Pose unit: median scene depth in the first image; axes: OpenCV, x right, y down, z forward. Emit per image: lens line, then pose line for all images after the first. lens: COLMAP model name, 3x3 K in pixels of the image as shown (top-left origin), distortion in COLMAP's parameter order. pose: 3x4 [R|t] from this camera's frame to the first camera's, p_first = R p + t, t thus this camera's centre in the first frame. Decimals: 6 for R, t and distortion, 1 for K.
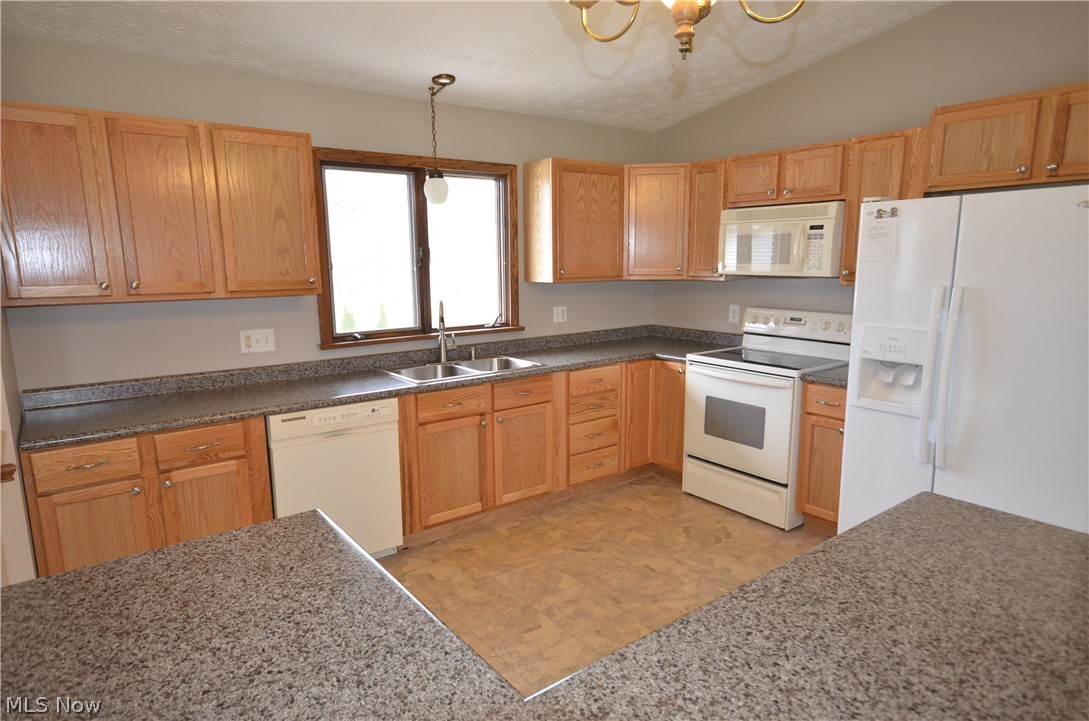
lens RADIAL K [[648.0, 0, 536.5], [0, 648.0, 362.0], [0, 0, 1]] dist [0.022722, 0.007631]
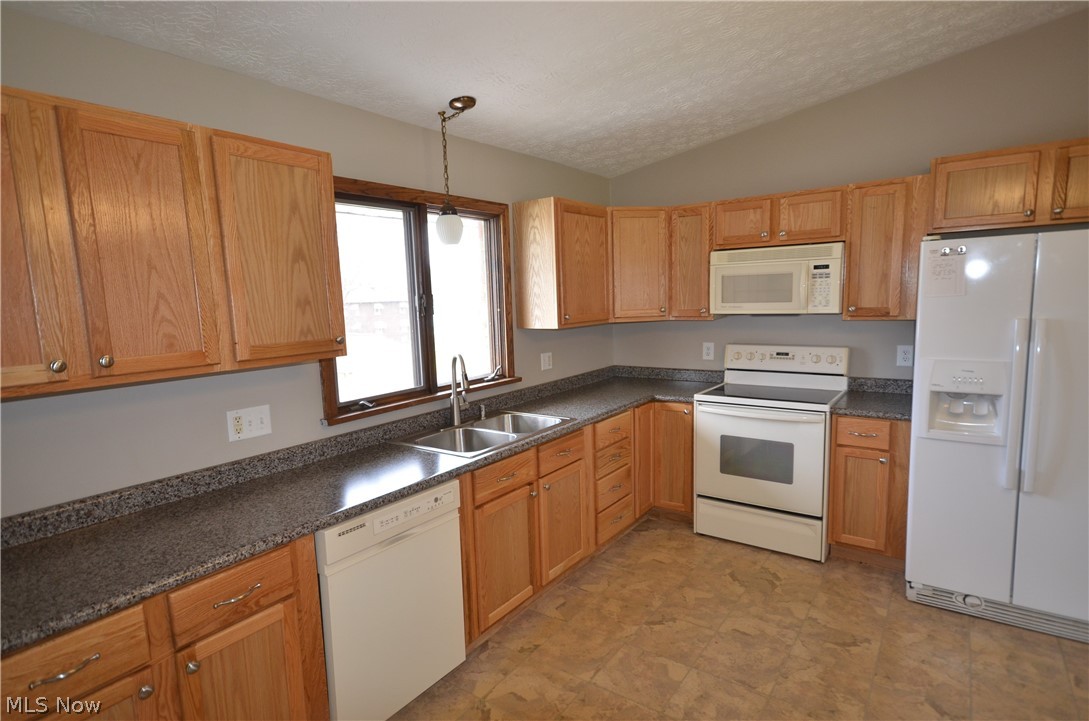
lens RADIAL K [[578.7, 0, 541.9], [0, 578.7, 363.8], [0, 0, 1]] dist [0.016327, 0.000131]
pose [[0.953496, -0.058669, 0.295642, -0.288515], [0.073844, 0.996450, -0.040419, -0.046193], [-0.292221, 0.060371, 0.954443, 0.245595]]
